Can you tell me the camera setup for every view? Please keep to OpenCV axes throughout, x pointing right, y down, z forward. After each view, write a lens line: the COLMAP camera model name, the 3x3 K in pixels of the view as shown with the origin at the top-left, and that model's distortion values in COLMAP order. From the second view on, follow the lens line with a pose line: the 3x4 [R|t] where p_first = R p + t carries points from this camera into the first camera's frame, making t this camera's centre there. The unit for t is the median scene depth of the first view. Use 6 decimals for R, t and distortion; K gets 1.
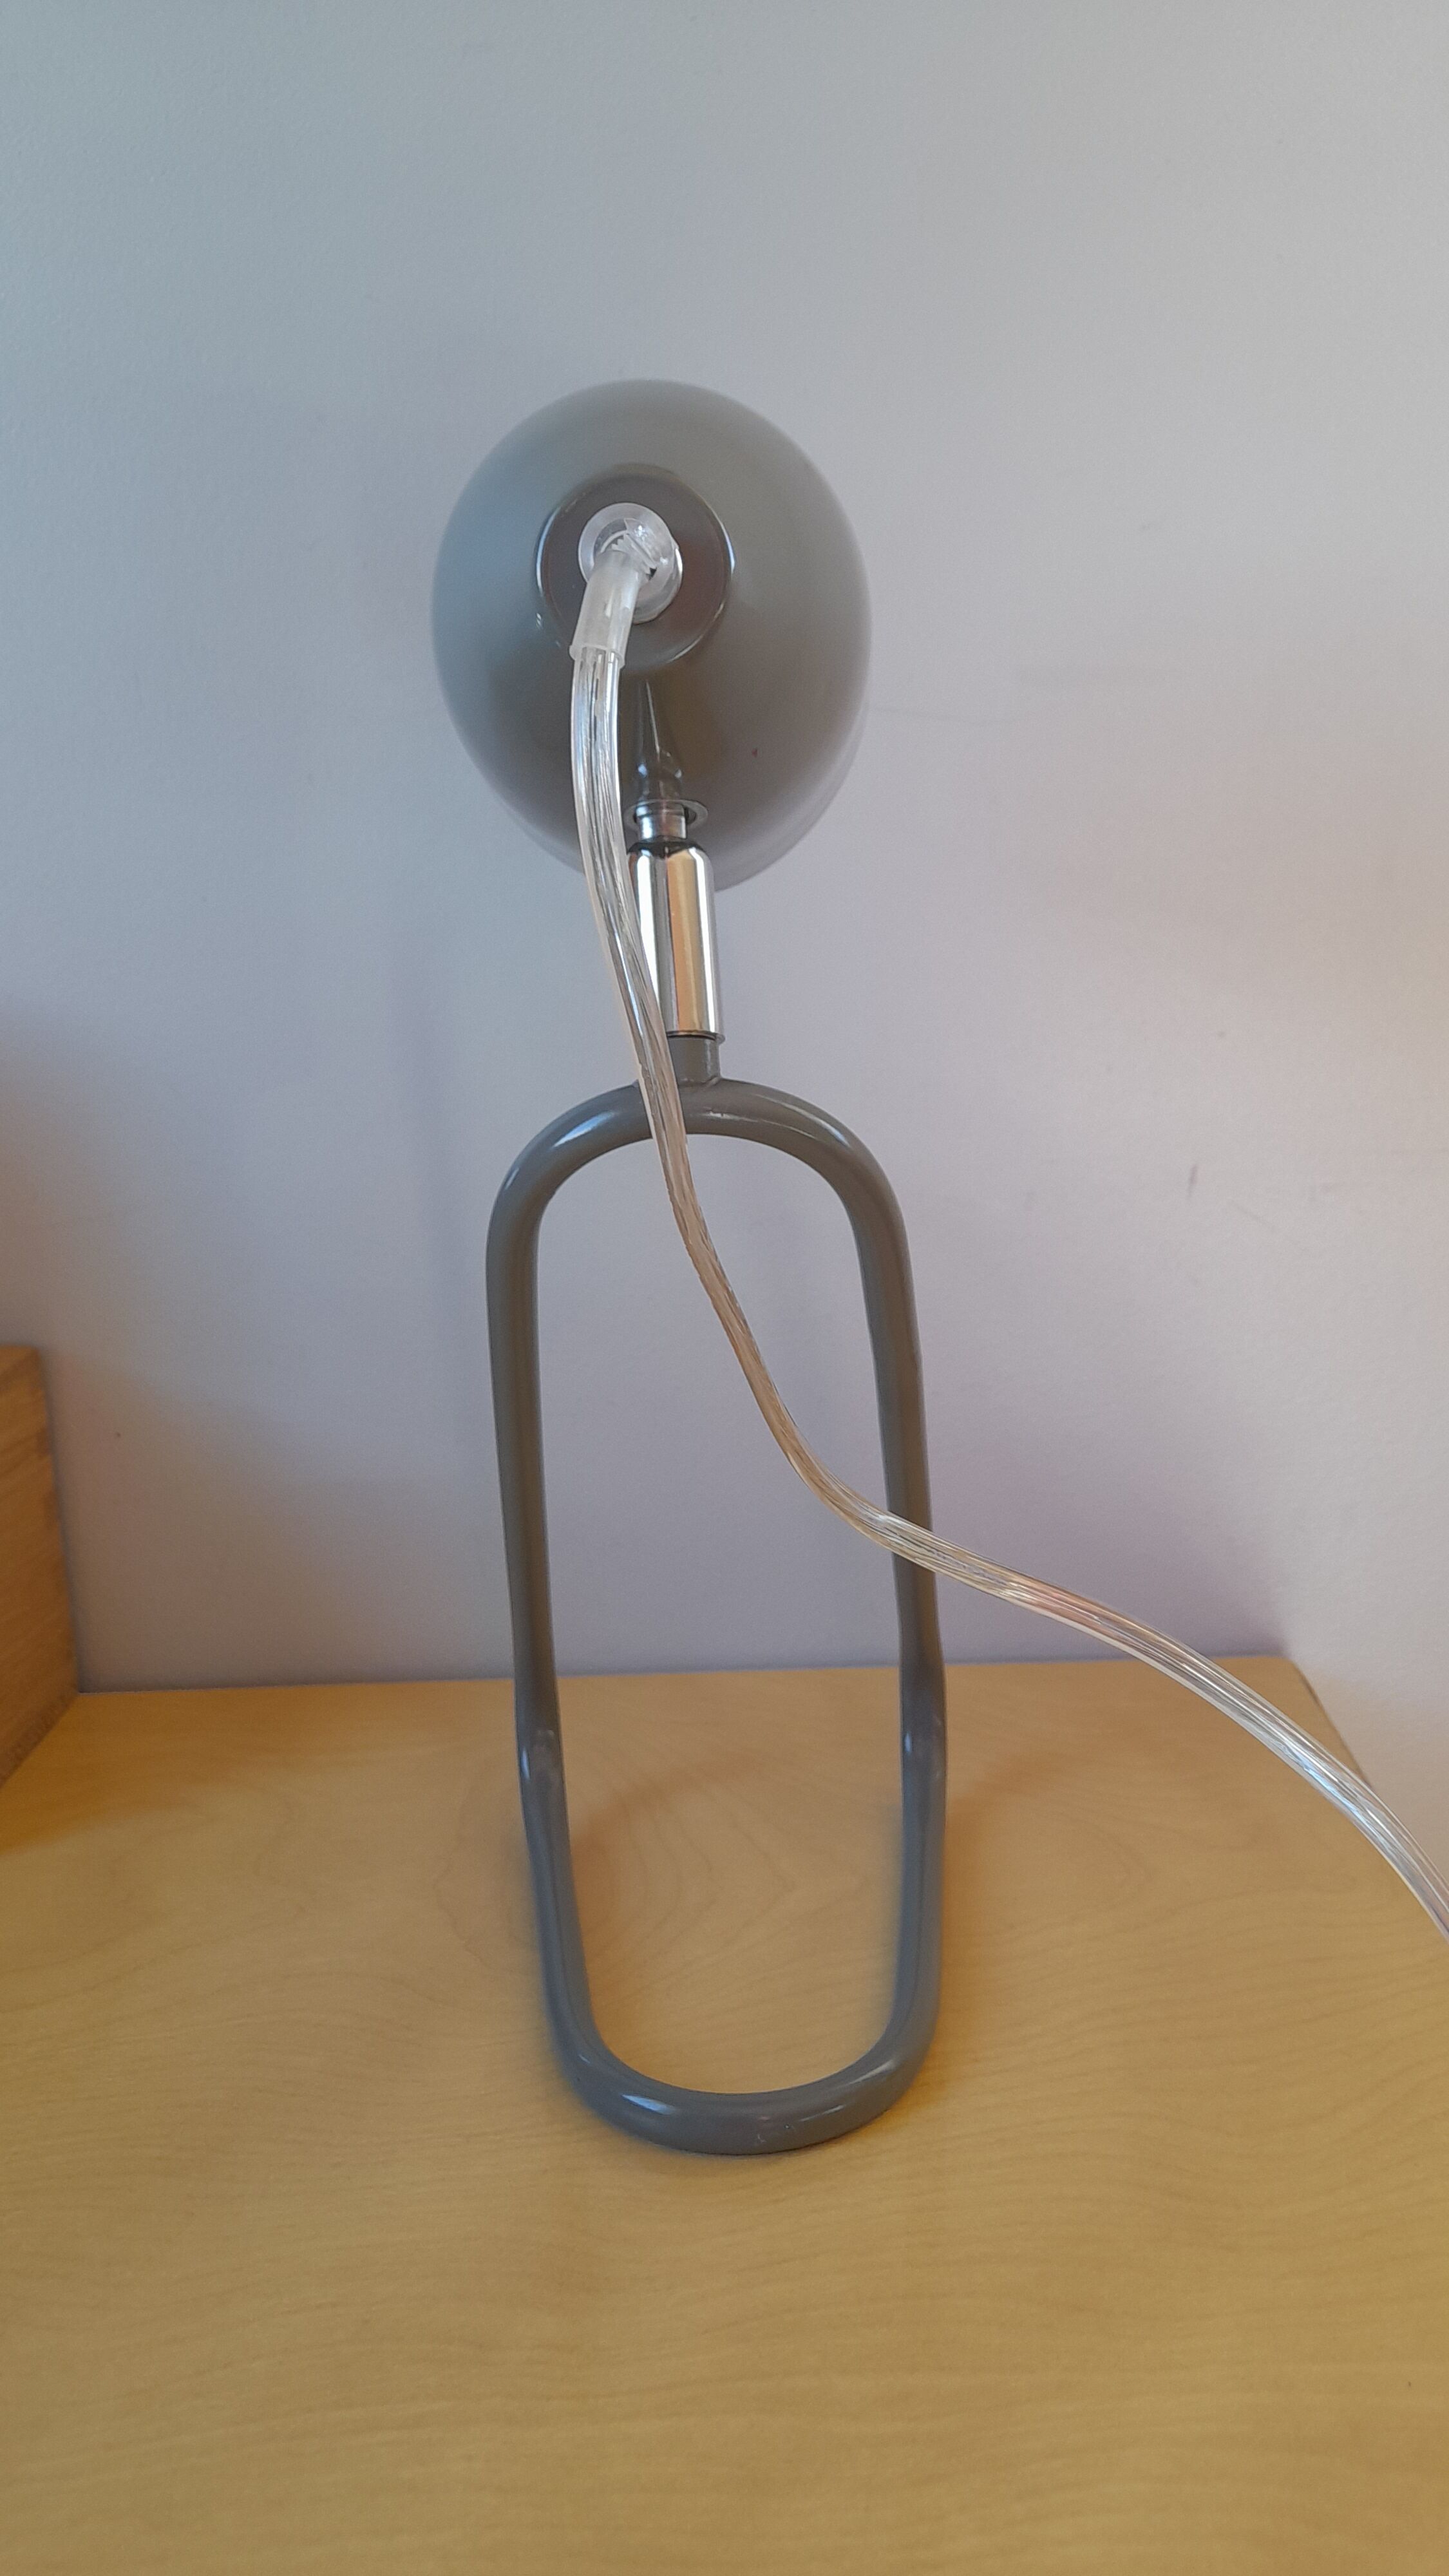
lens RADIAL K [[1877.3, 0, 745.9], [0, 1877.3, 1291.4], [0, 0, 1]] dist [0.021633, -0.045975]
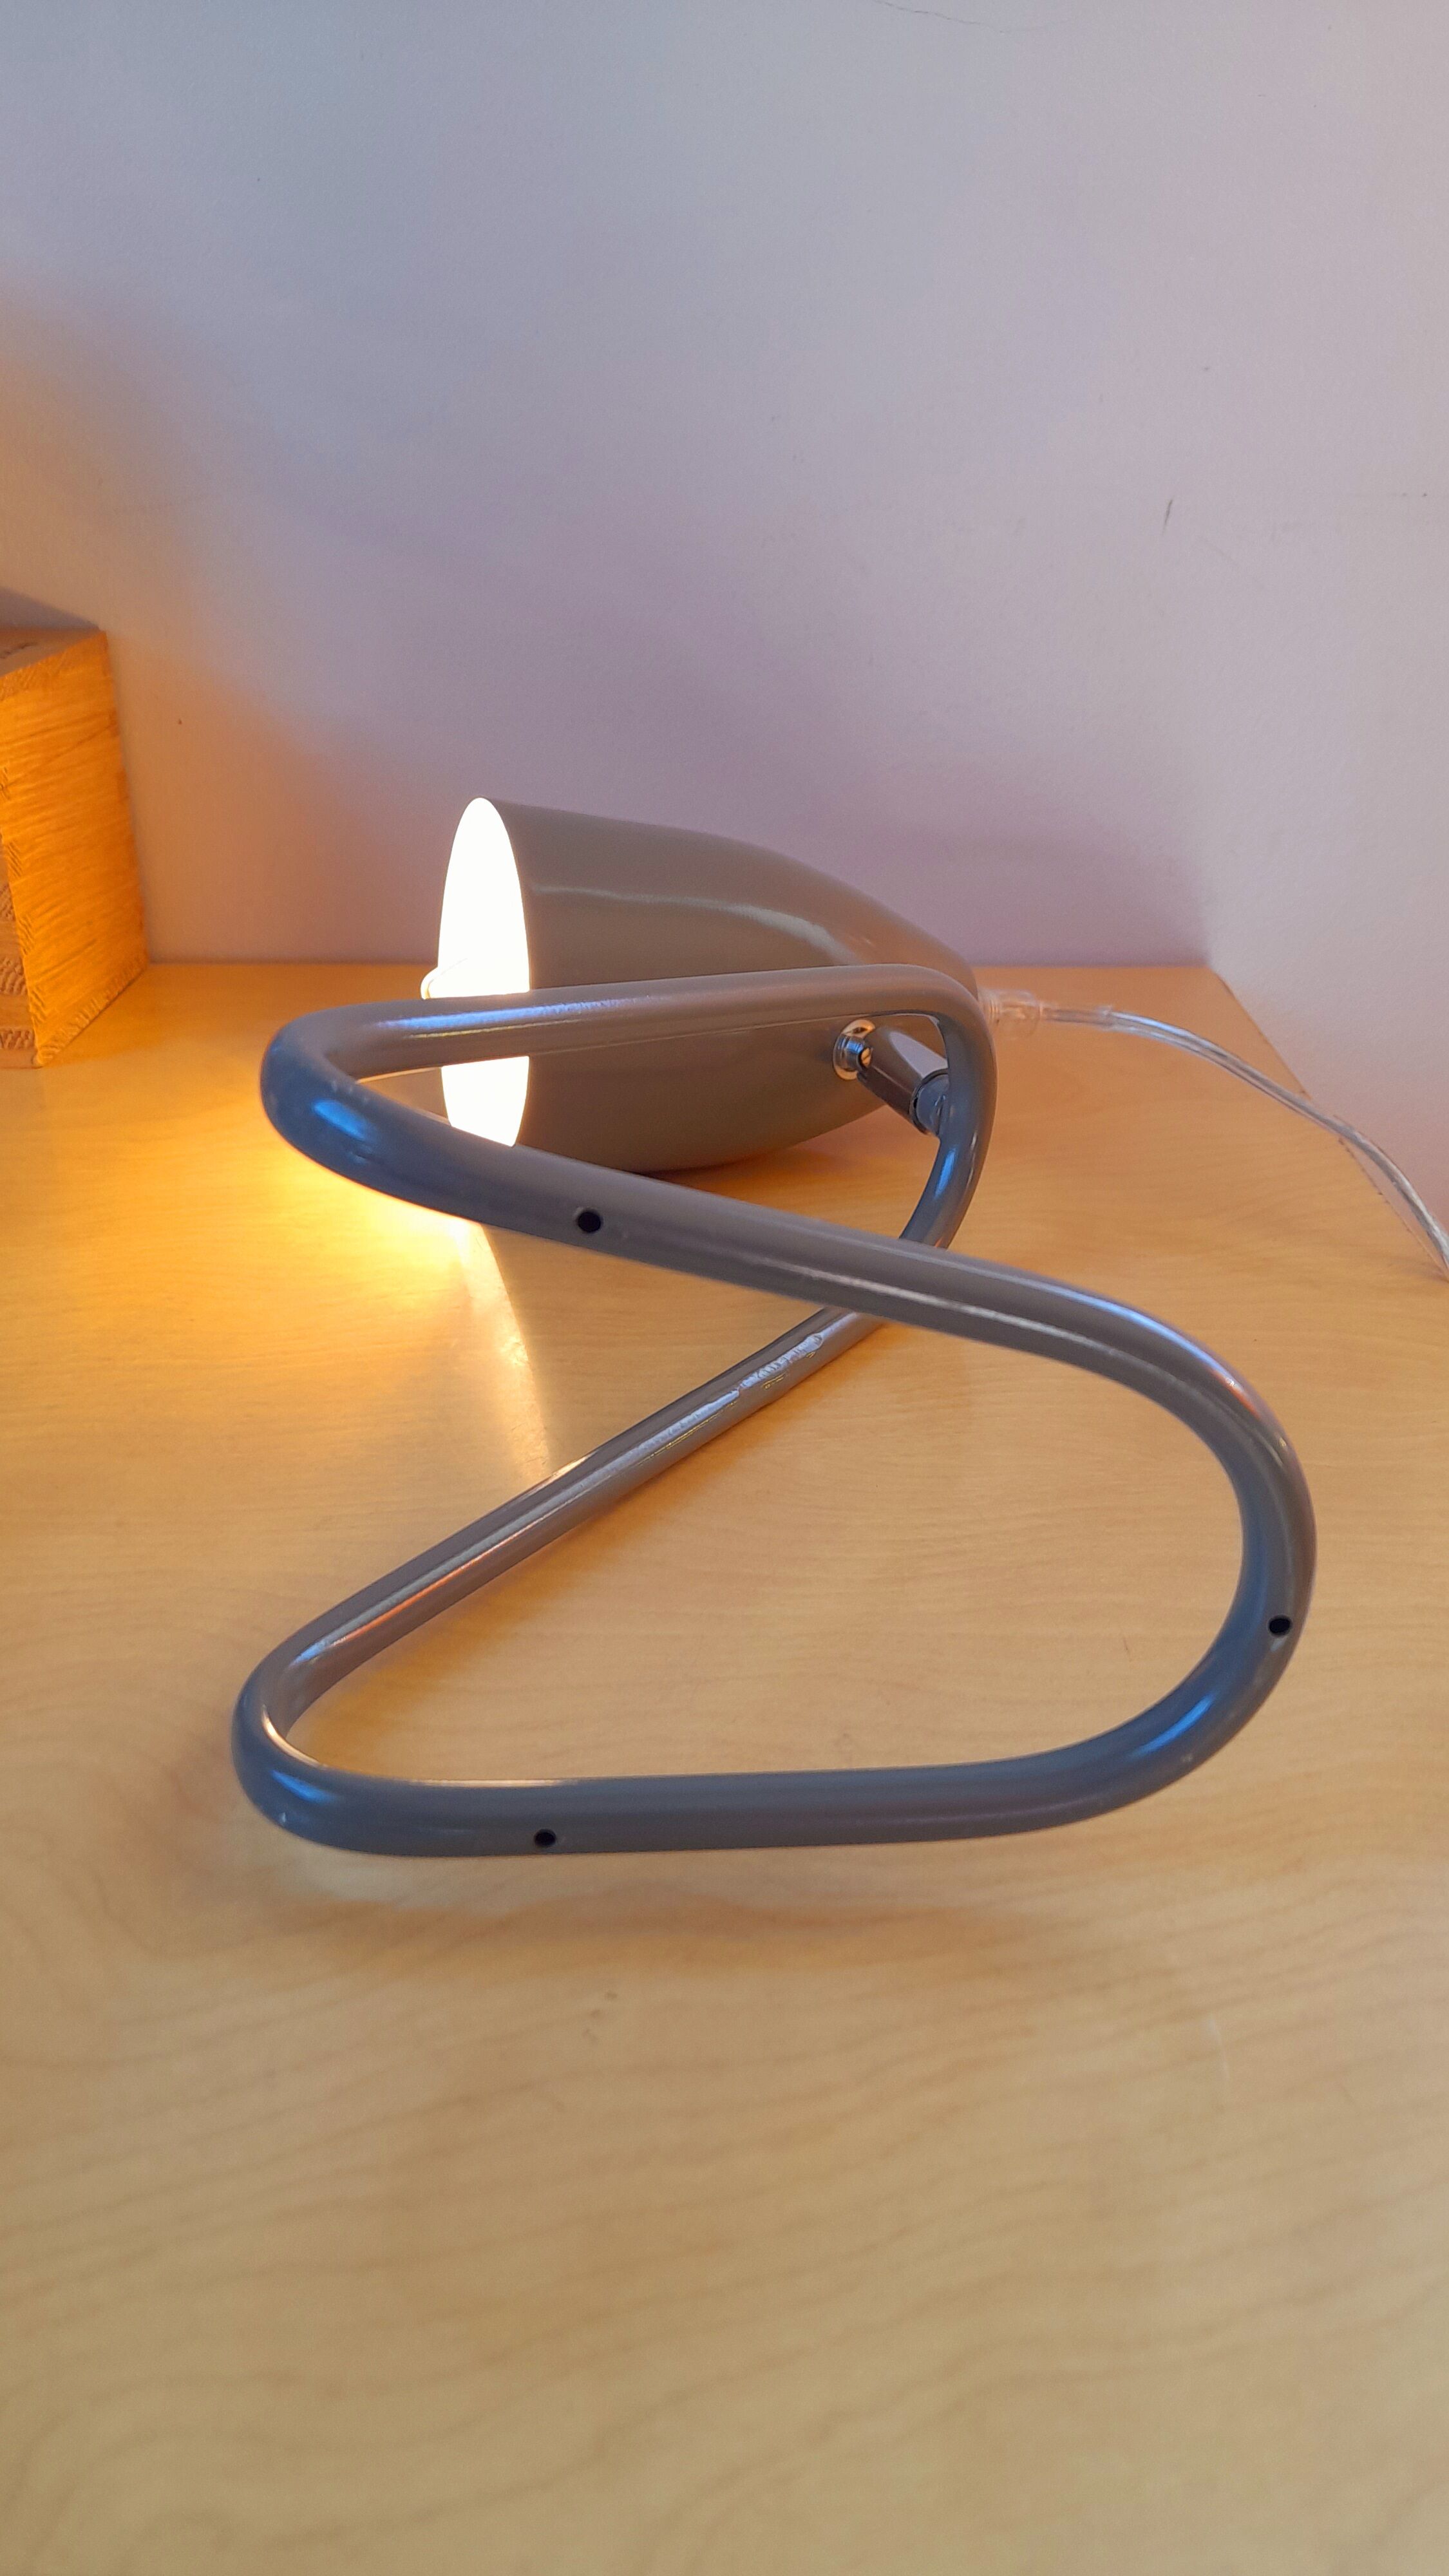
lens RADIAL K [[1877.3, 0, 730.6], [0, 1877.3, 1307.3], [0, 0, 1]] dist [0.021633, -0.045975]
pose [[0.998751, 0.033911, 0.036687, -0.063711], [-0.041456, 0.972355, 0.229798, 0.228078], [-0.027880, -0.231032, 0.972547, -0.257681]]
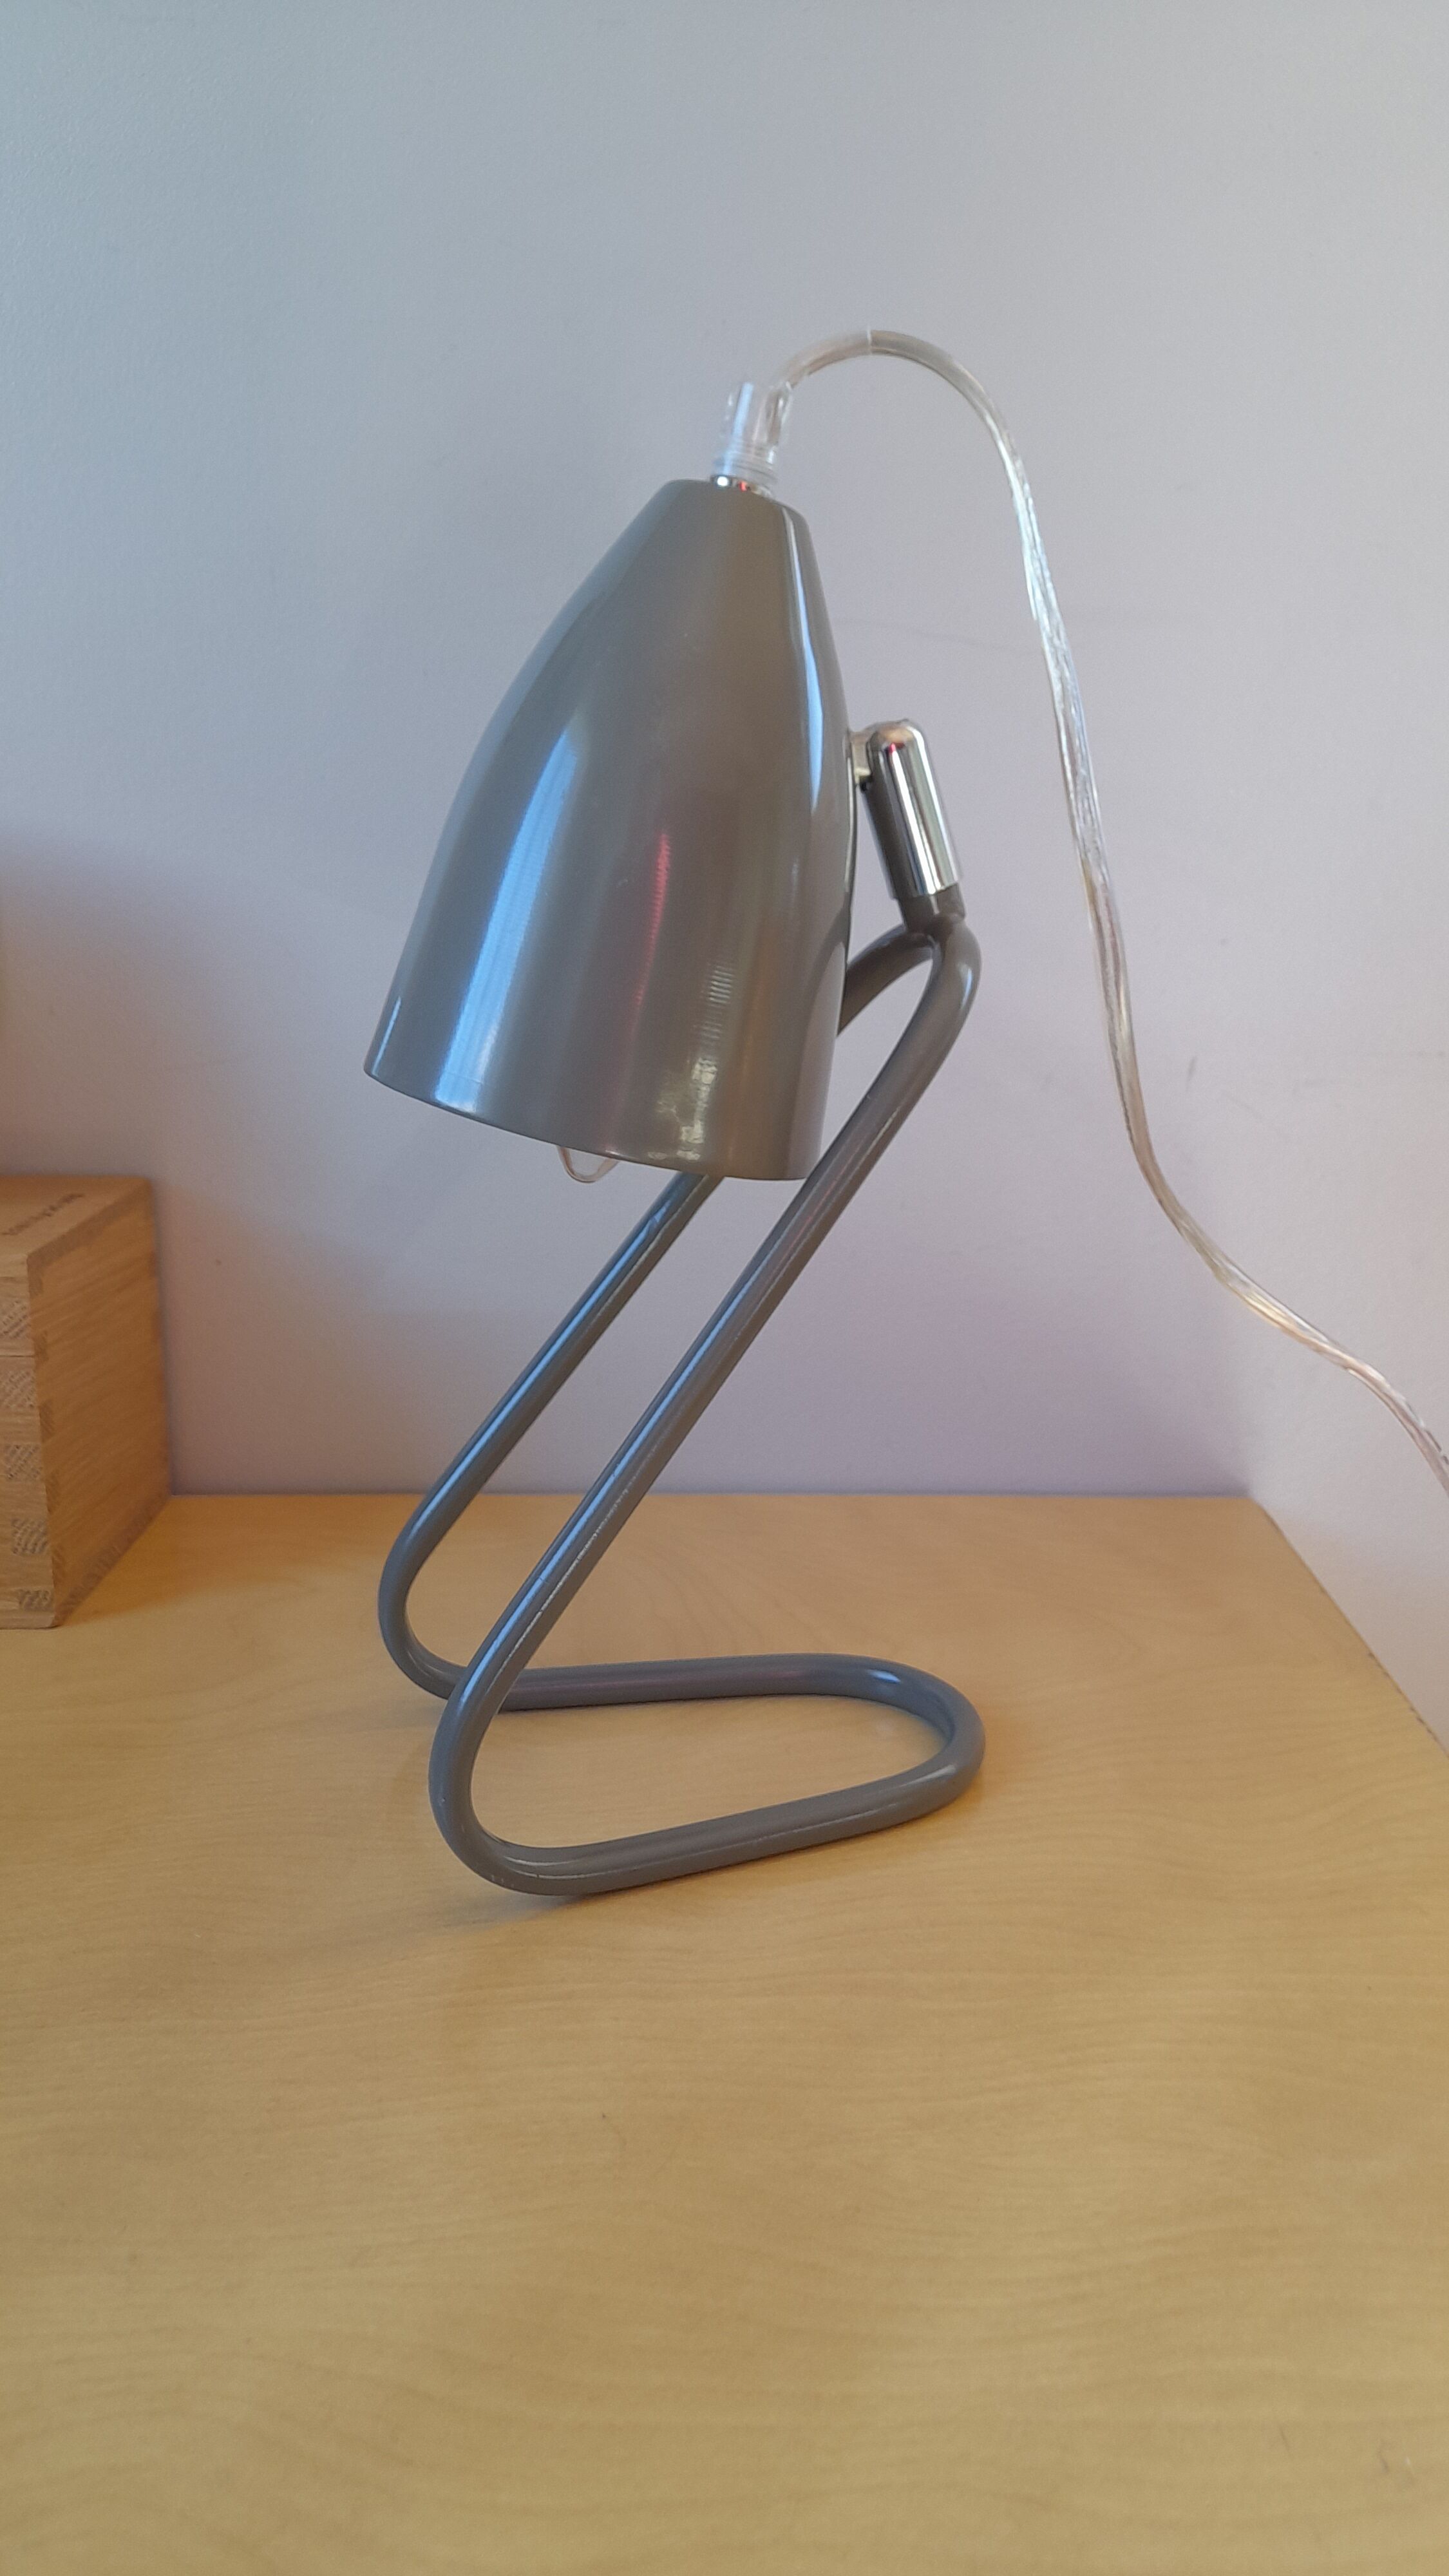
lens RADIAL K [[1877.3, 0, 726.1], [0, 1877.3, 1318.3], [0, 0, 1]] dist [0.021633, -0.045975]
pose [[0.998586, 0.039870, 0.035164, -0.115421], [-0.040893, 0.998746, 0.028881, 0.103838], [-0.033968, -0.030278, 0.998964, -0.188493]]
